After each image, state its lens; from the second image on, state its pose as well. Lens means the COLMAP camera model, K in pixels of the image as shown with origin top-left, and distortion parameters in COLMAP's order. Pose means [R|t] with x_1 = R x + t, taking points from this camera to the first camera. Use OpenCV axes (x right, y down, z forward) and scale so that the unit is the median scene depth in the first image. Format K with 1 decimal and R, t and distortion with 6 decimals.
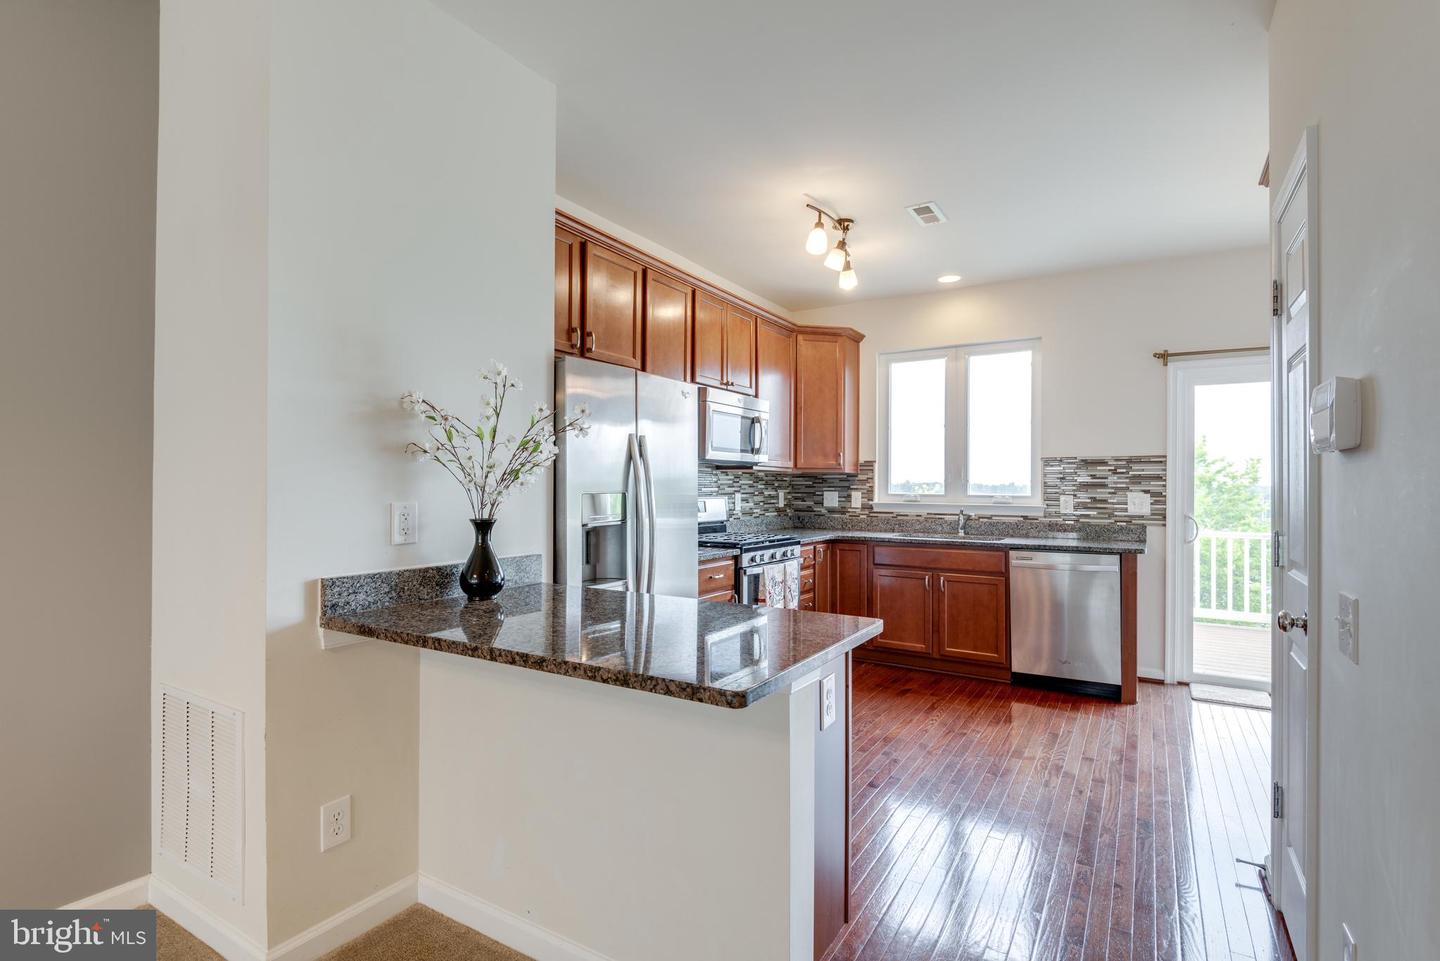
lens RADIAL K [[701.9, 0, 720.0], [0, 701.9, 480.5], [0, 0, 1]] dist [0.000653, 0.000205]
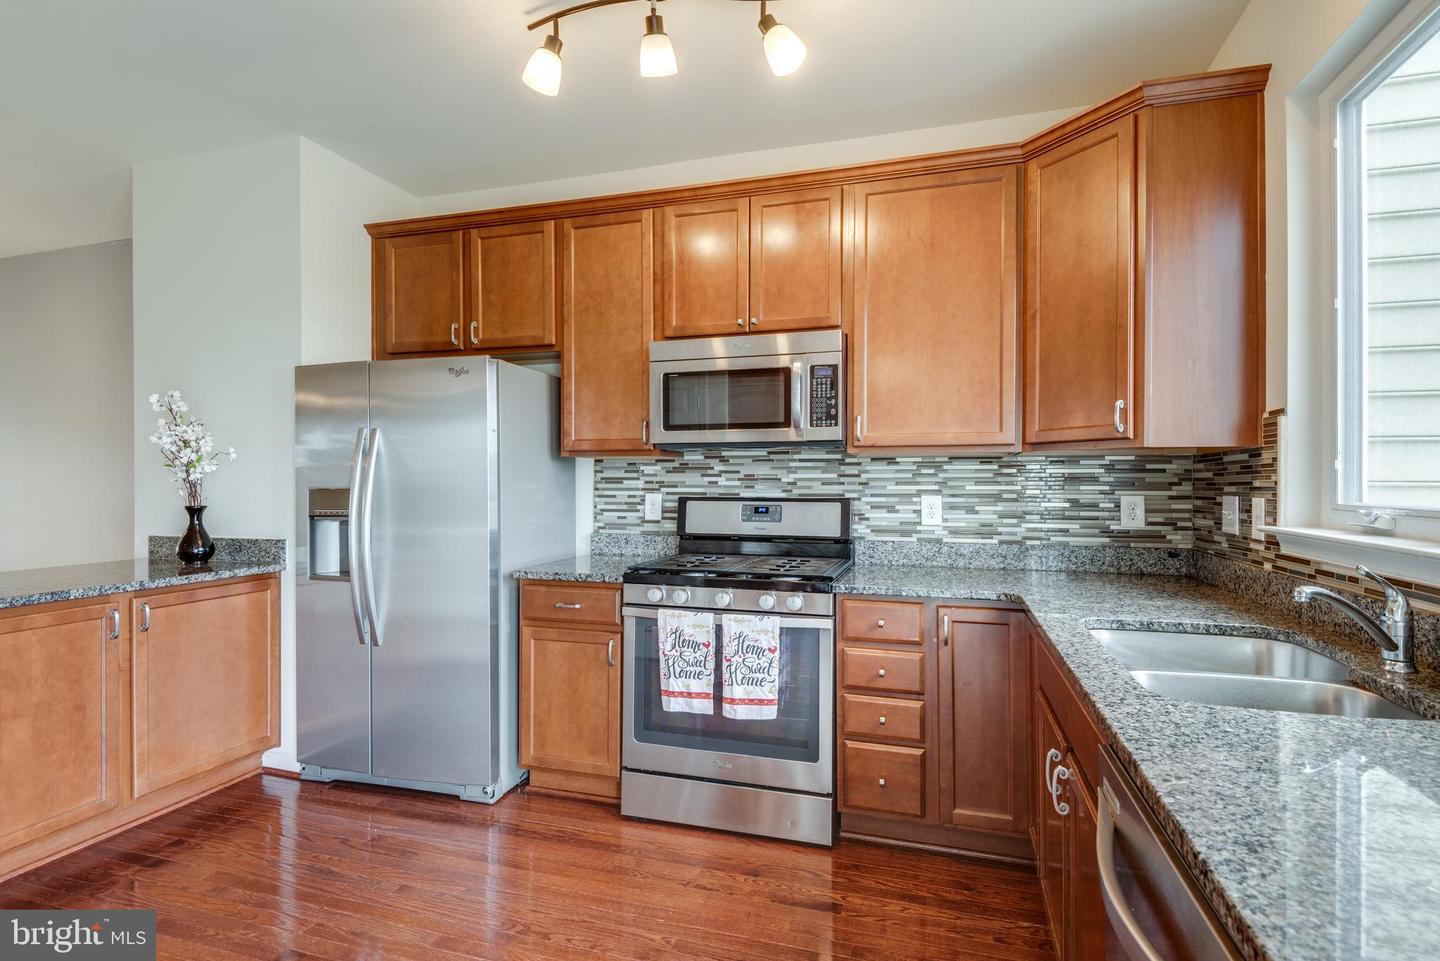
lens RADIAL K [[701.9, 0, 720.0], [0, 701.9, 480.5], [0, 0, 1]] dist [0.000653, 0.000205]
pose [[0.243142, -0.004663, -0.969980, 0.523184], [0.009253, 0.999954, -0.002488, 0.006686], [0.969947, -0.008370, 0.243174, 0.686854]]
